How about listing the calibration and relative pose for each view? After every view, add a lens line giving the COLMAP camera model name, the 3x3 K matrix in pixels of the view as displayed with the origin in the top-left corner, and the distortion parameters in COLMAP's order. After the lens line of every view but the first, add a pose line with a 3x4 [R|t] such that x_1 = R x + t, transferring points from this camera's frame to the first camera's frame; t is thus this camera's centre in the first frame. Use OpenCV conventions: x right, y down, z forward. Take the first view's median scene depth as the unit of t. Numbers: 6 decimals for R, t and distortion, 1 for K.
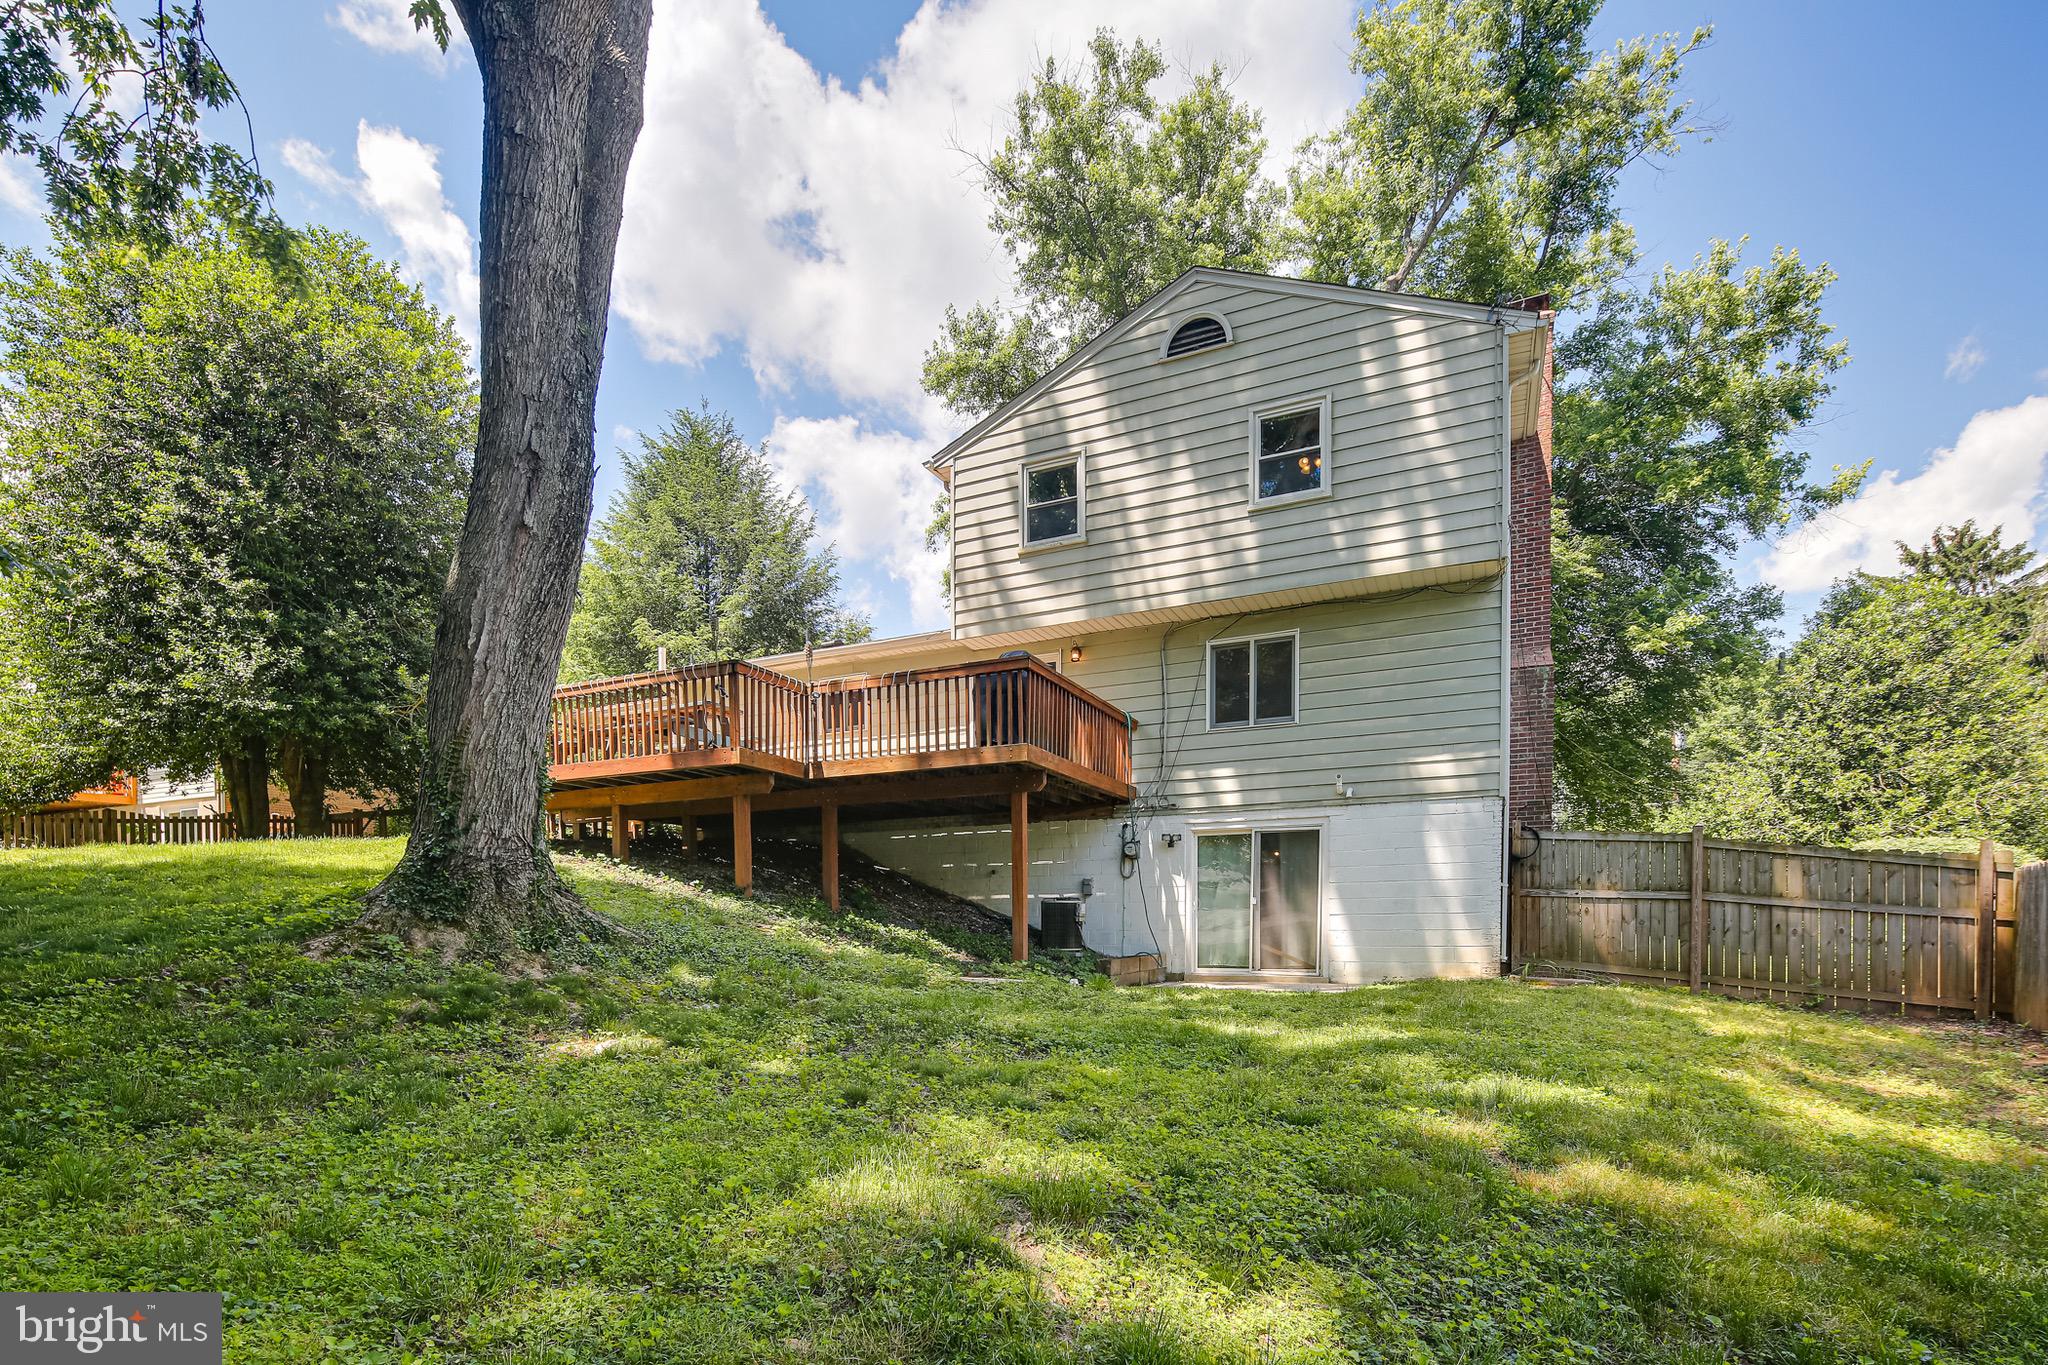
lens RADIAL K [[993.5, 0, 1041.5], [0, 993.5, 682.9], [0, 0, 1]] dist [0.006327, -0.004663]
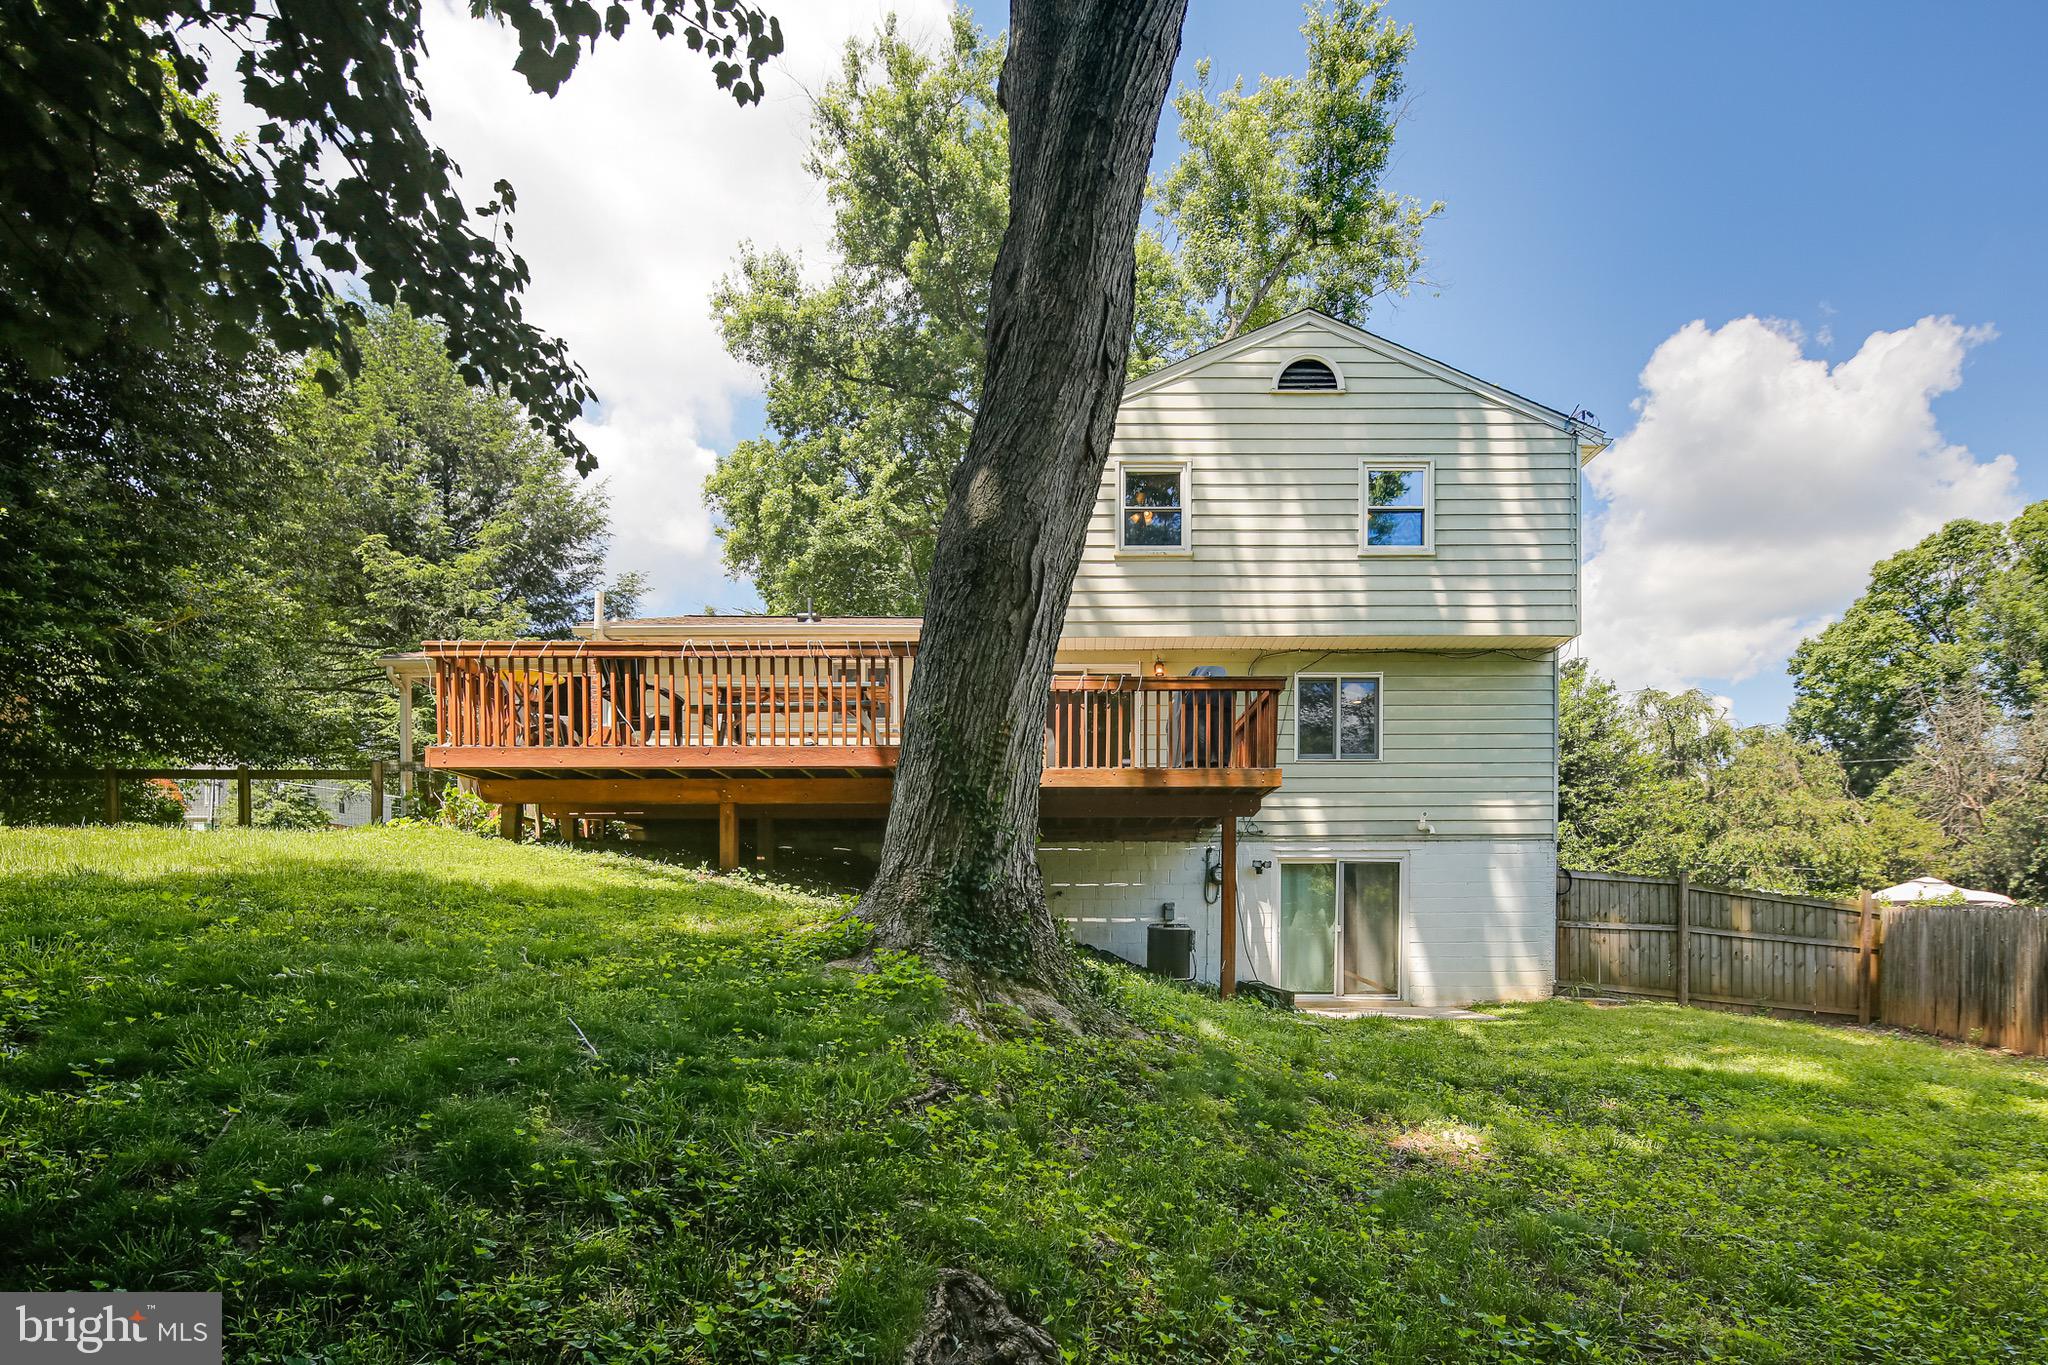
lens RADIAL K [[993.5, 0, 1029.0], [0, 993.5, 681.2], [0, 0, 1]] dist [0.006327, -0.004663]
pose [[0.895487, 0.108890, 0.431563, -0.550047], [-0.108691, 0.993756, -0.025209, 0.023418], [-0.431613, -0.024332, 0.901731, 0.205855]]
